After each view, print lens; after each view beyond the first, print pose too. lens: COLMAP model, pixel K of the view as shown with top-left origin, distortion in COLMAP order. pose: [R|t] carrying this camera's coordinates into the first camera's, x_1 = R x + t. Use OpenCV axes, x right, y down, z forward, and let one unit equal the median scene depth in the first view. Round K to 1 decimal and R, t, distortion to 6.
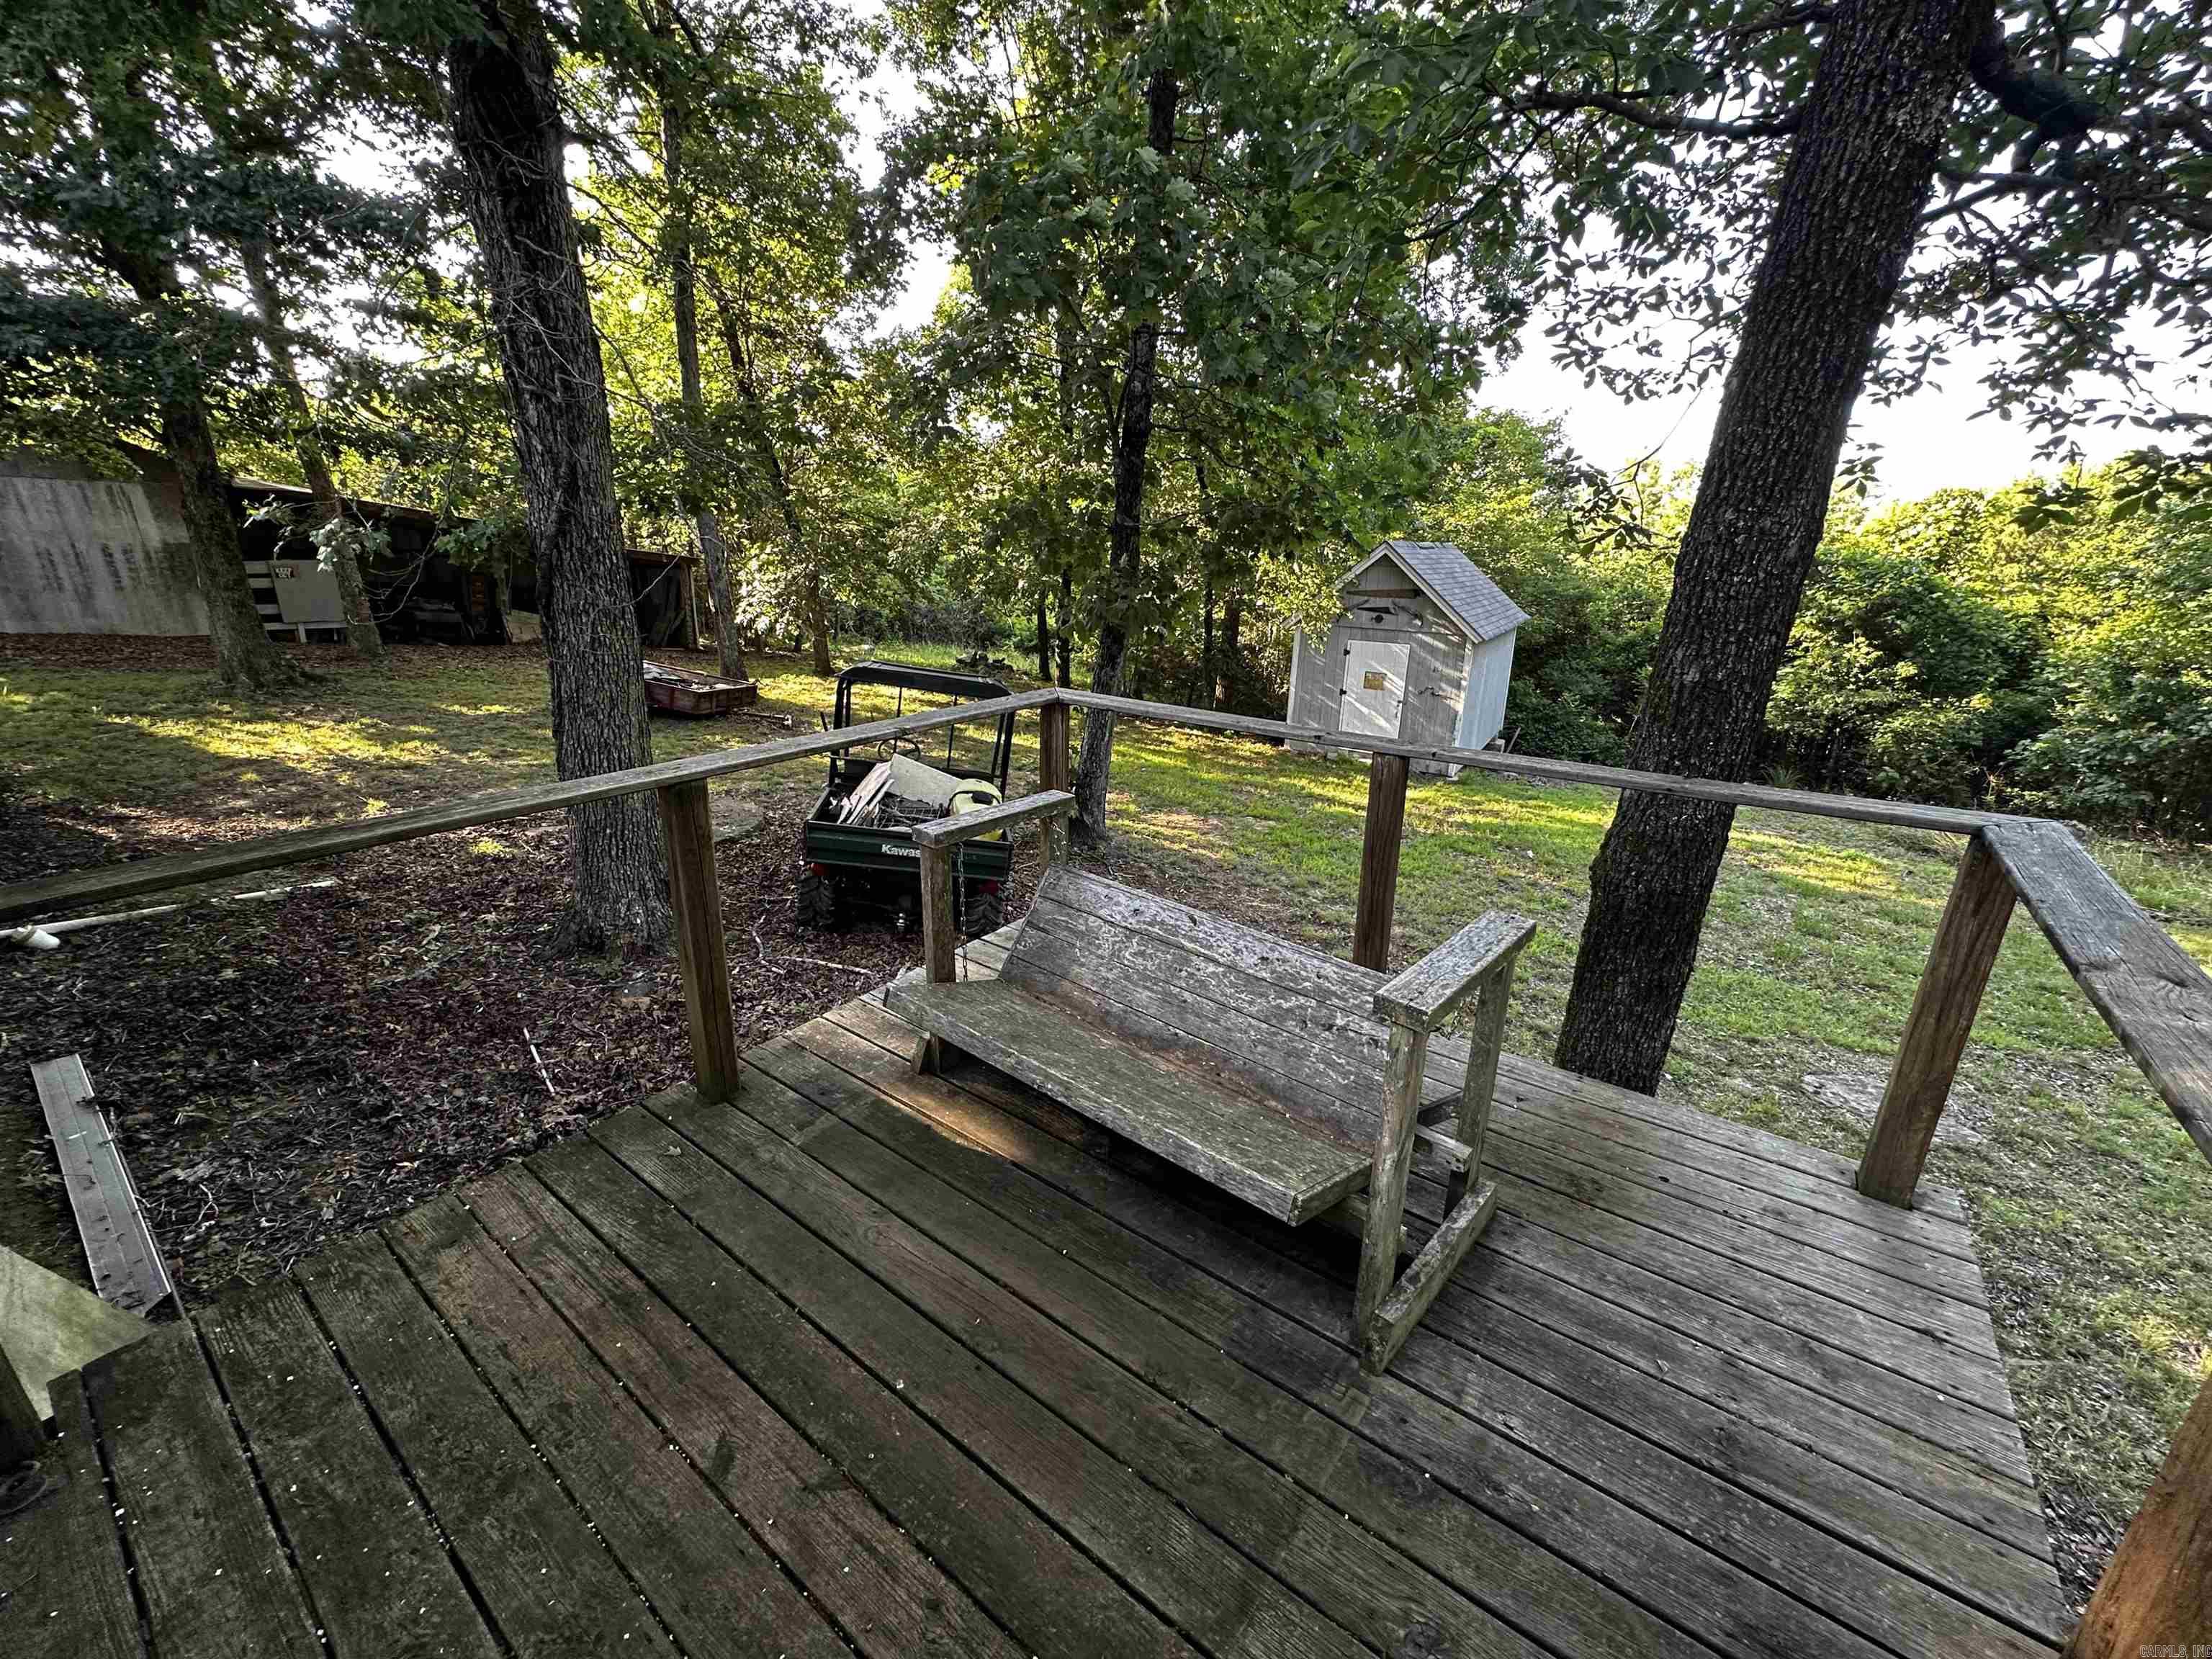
lens RADIAL K [[890.0, 0, 1098.6], [0, 890.0, 836.3], [0, 0, 1]] dist [-0.002261, 0.000893]
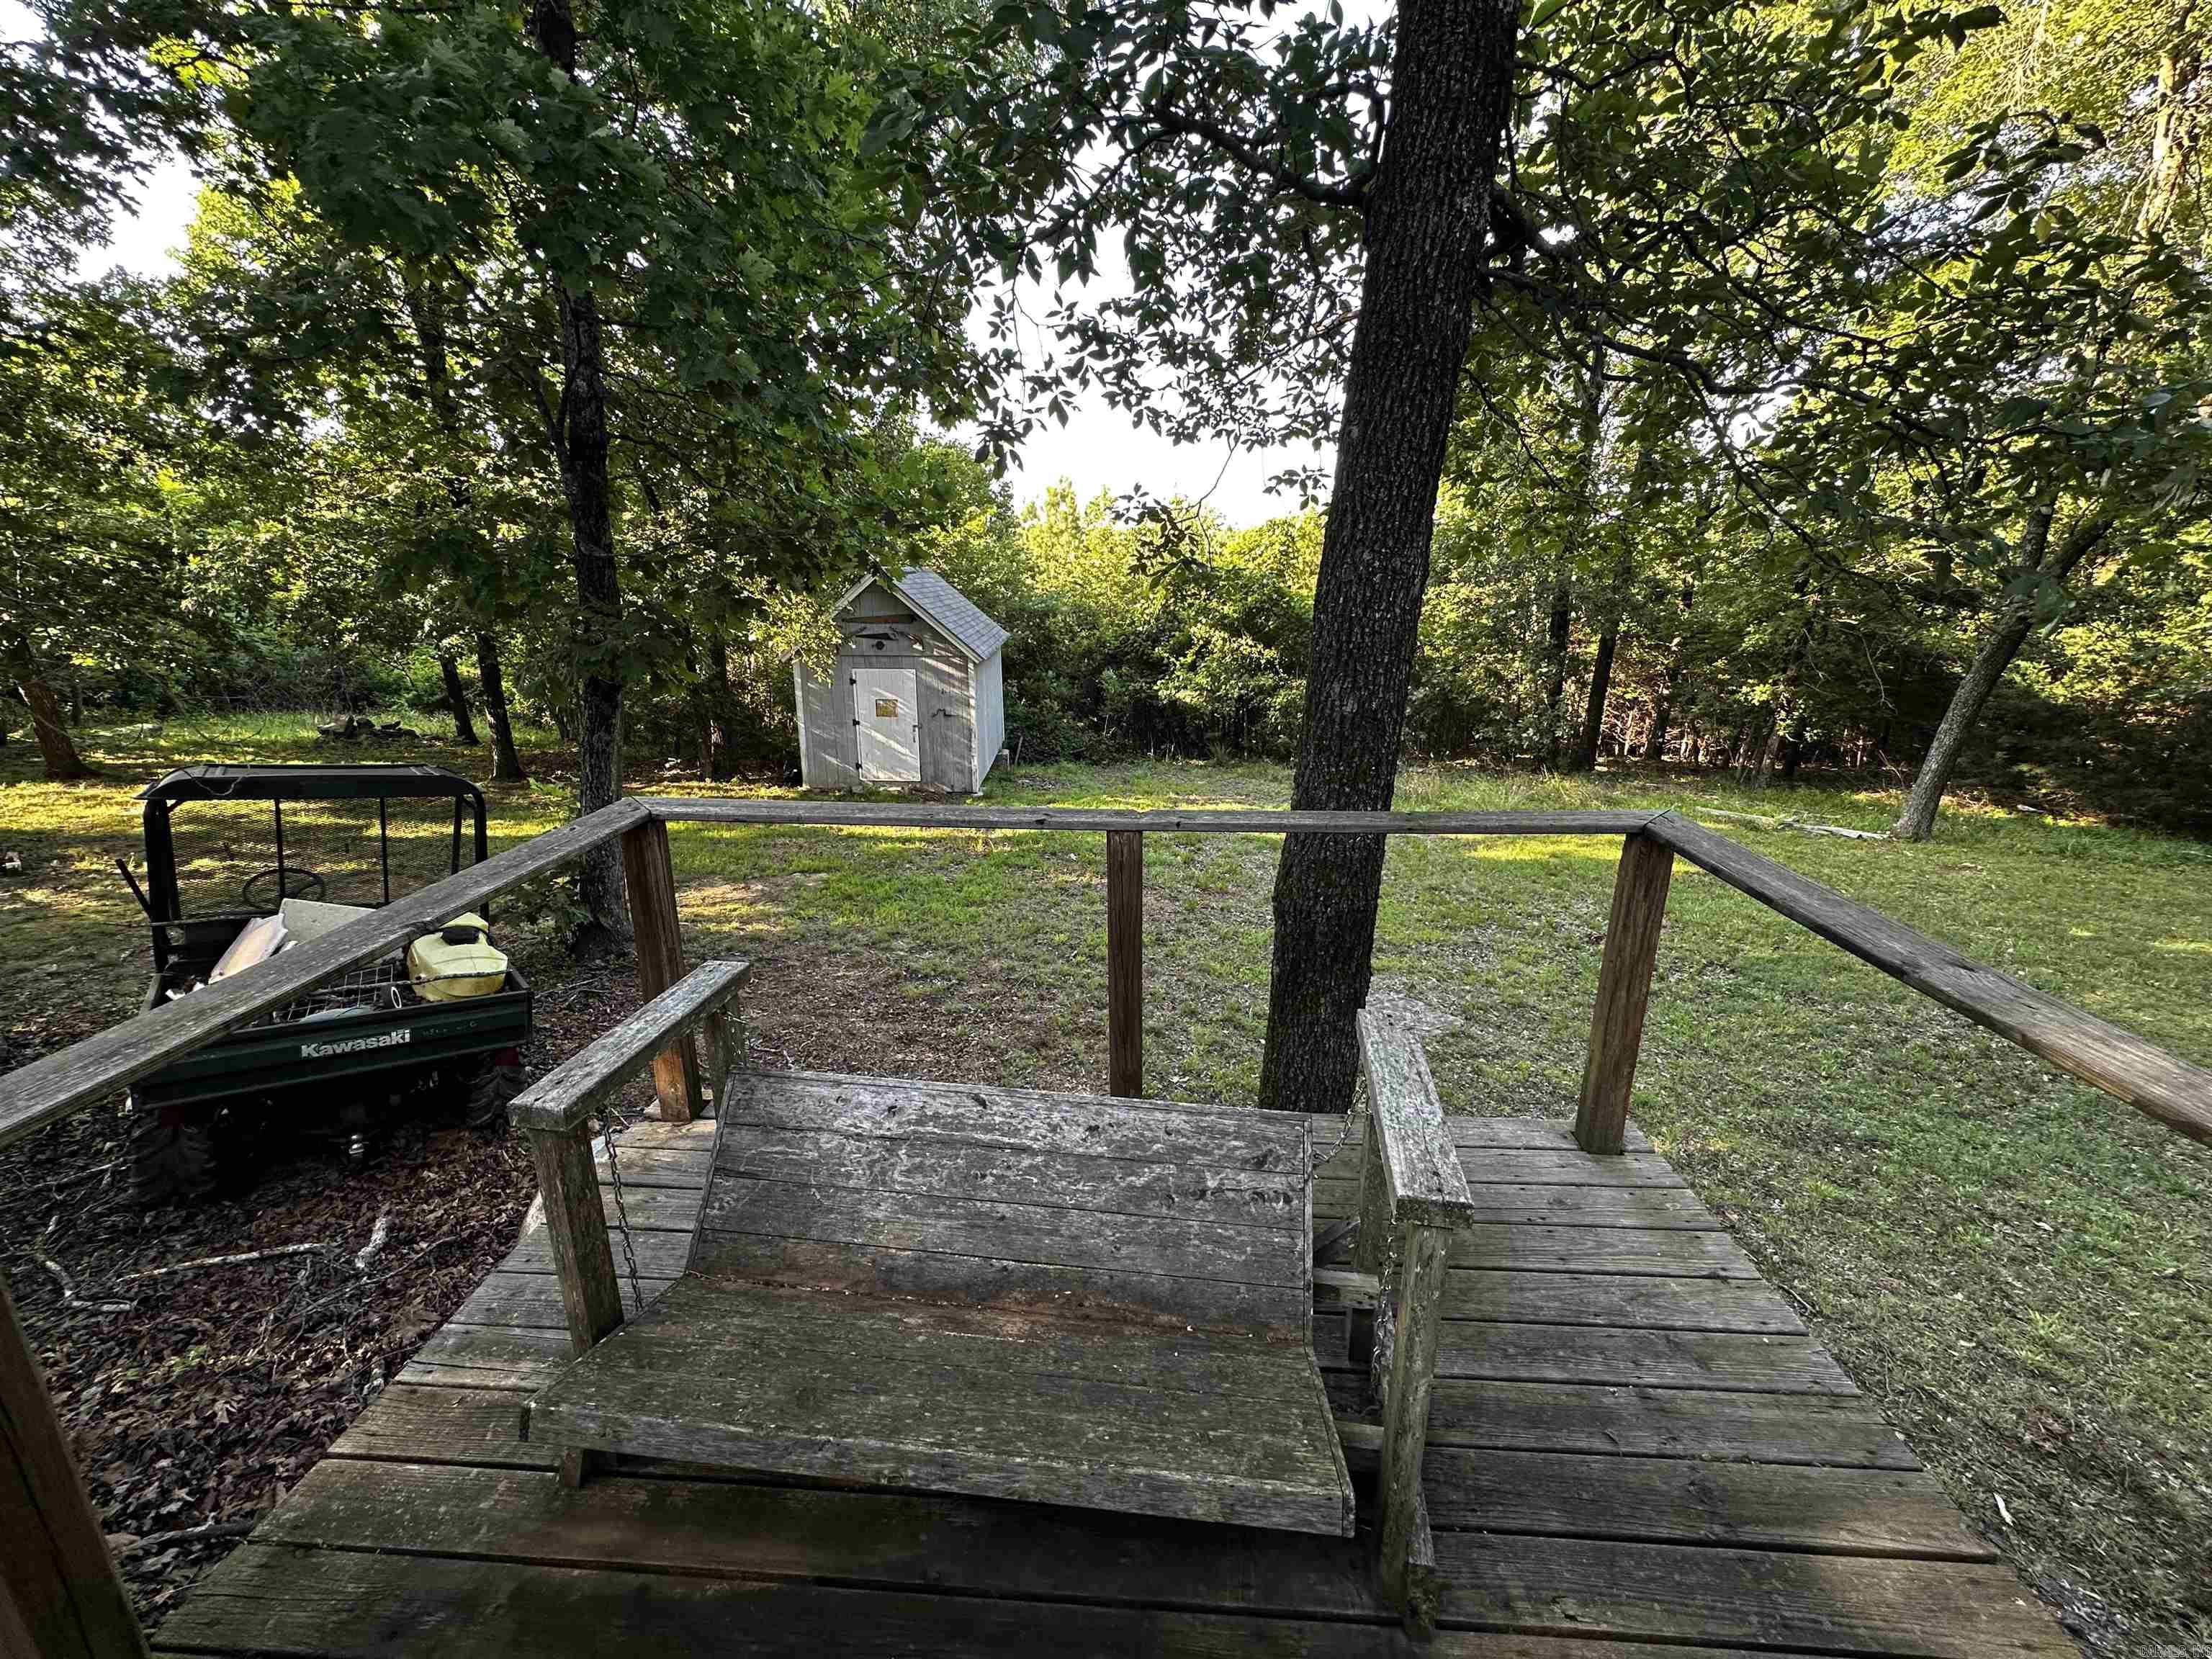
lens RADIAL K [[890.0, 0, 1103.9], [0, 890.0, 826.4], [0, 0, 1]] dist [-0.002261, 0.000893]
pose [[0.833512, -0.168016, 0.526335, -0.041470], [0.184786, 0.982554, 0.021020, -0.033155], [-0.520685, 0.079739, 0.850017, 0.075941]]
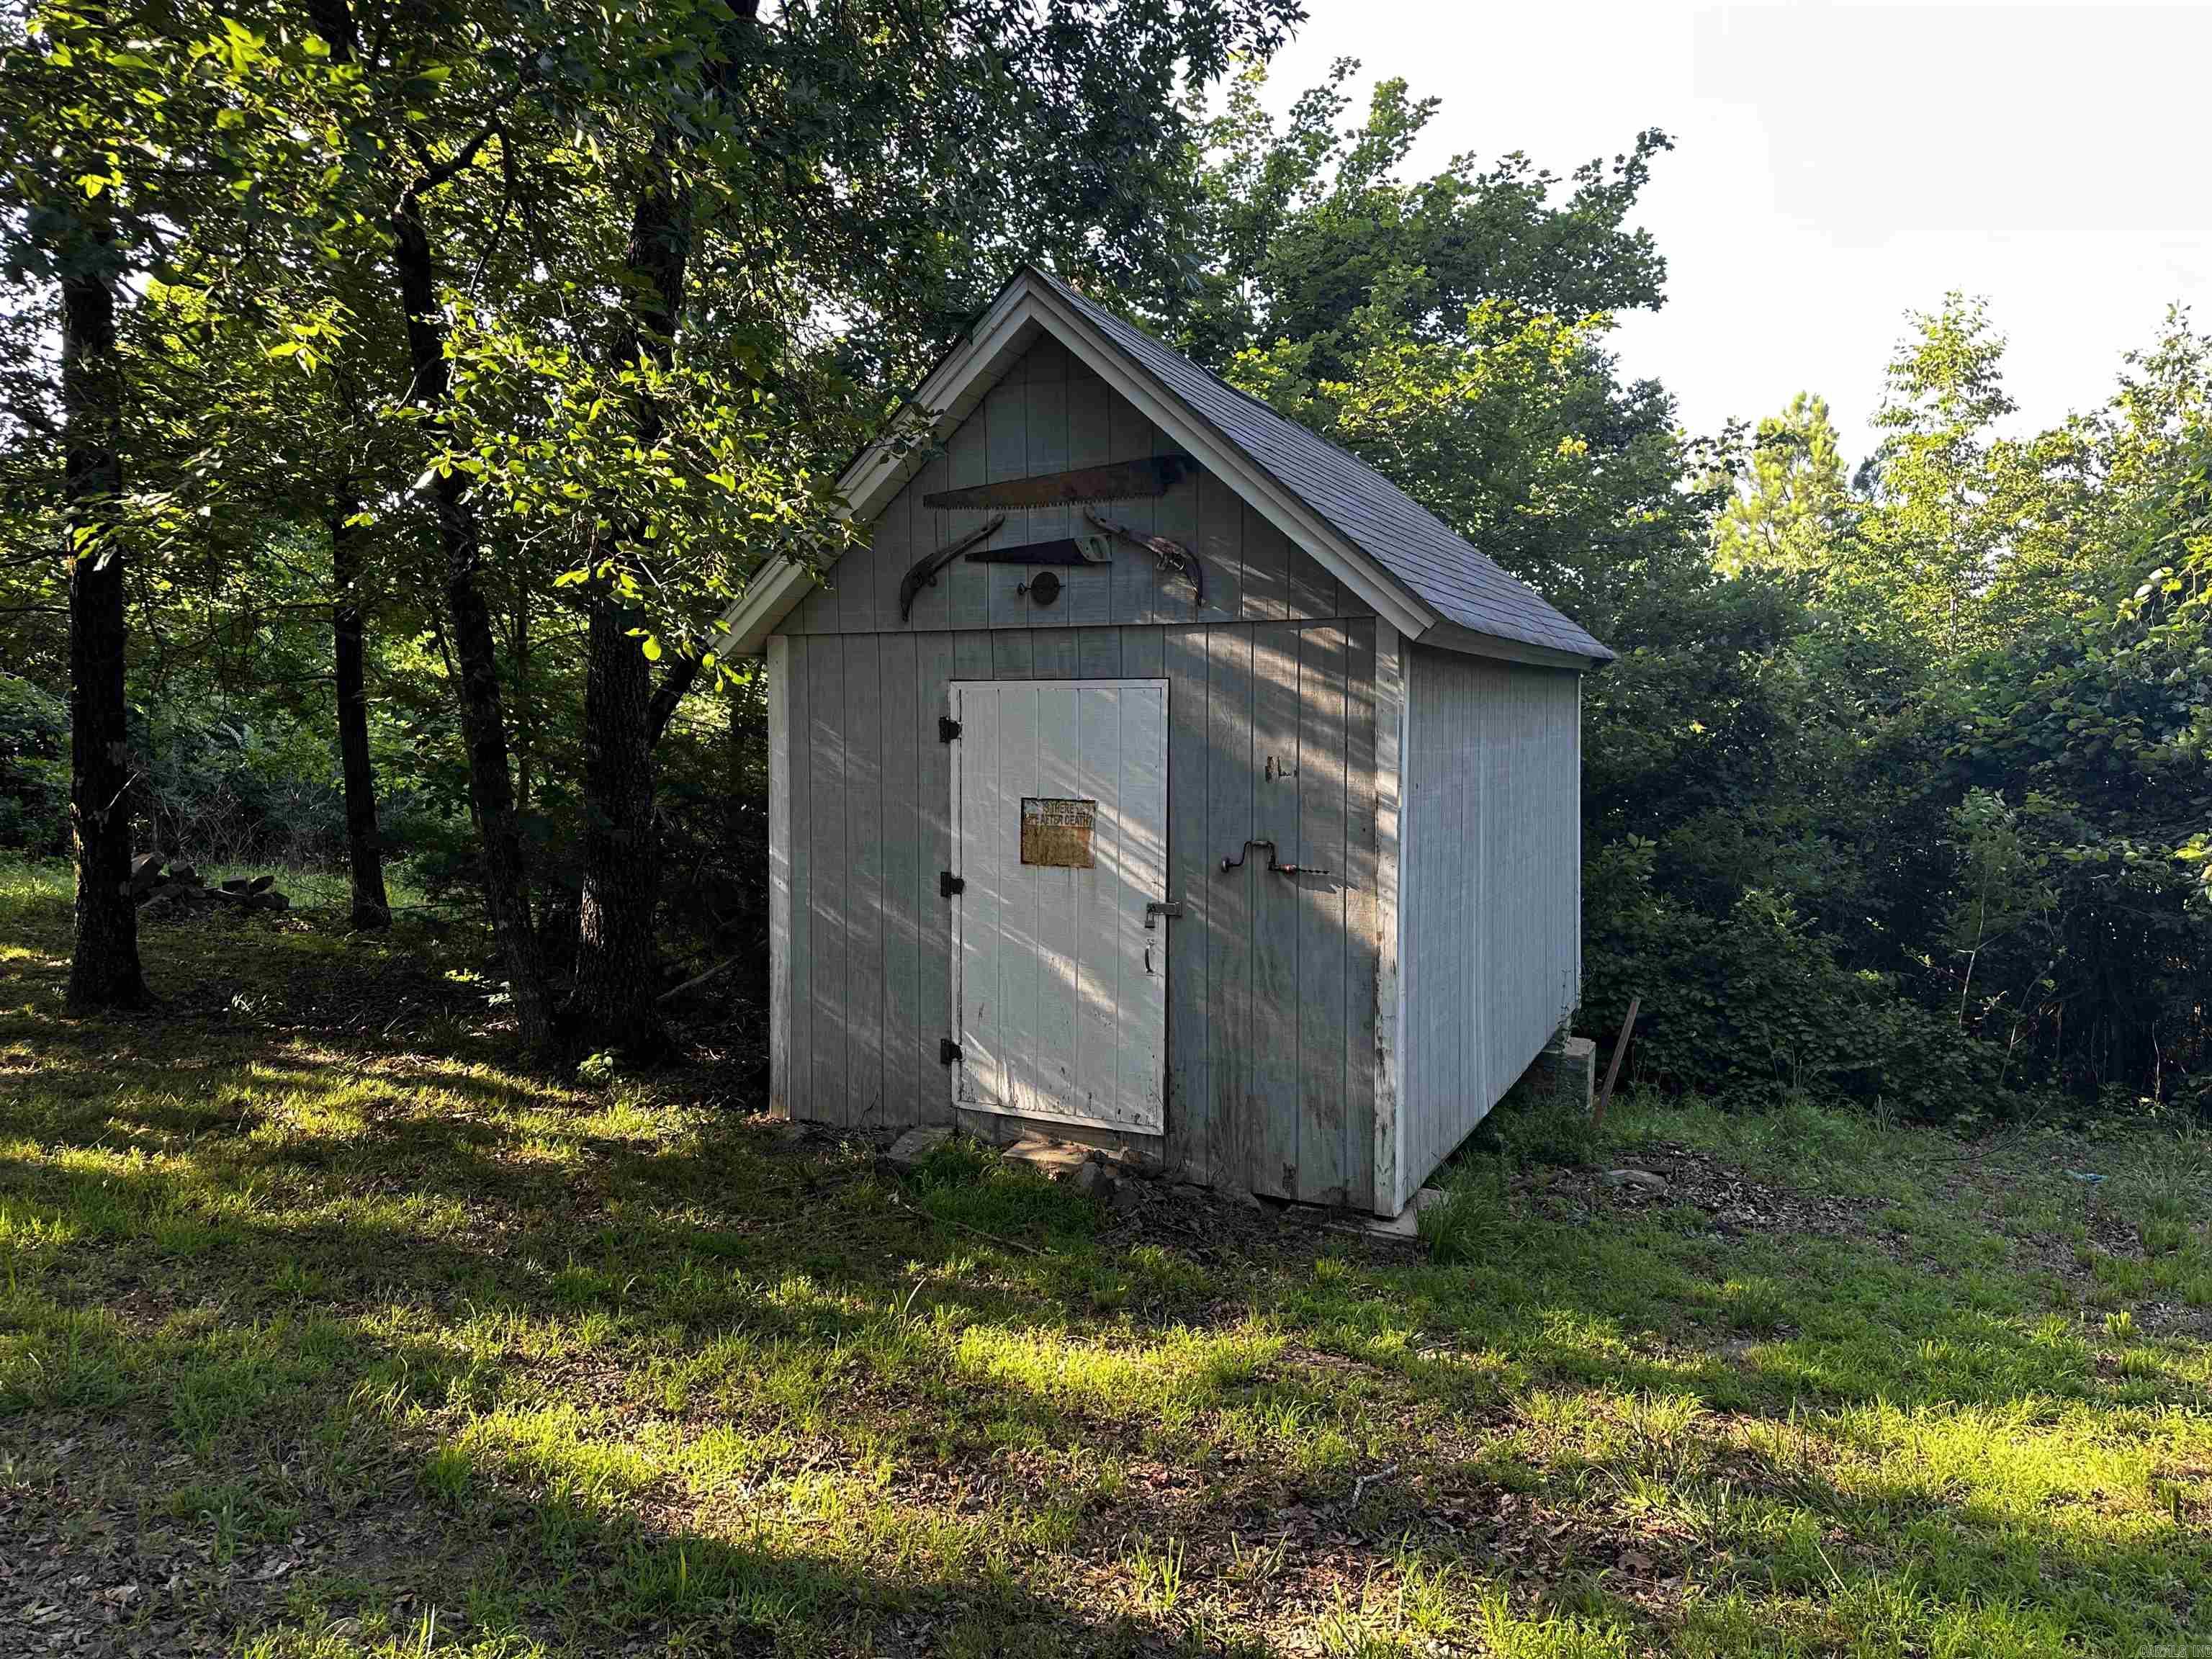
lens RADIAL K [[1540.7, 0, 1099.4], [0, 1540.7, 827.5], [0, 0, 1]] dist [0.001004, -0.000756]
pose [[0.992983, -0.023532, 0.115894, 0.399274], [0.050317, 0.970940, -0.233973, -0.110173], [-0.107020, 0.238163, 0.965311, 0.854474]]
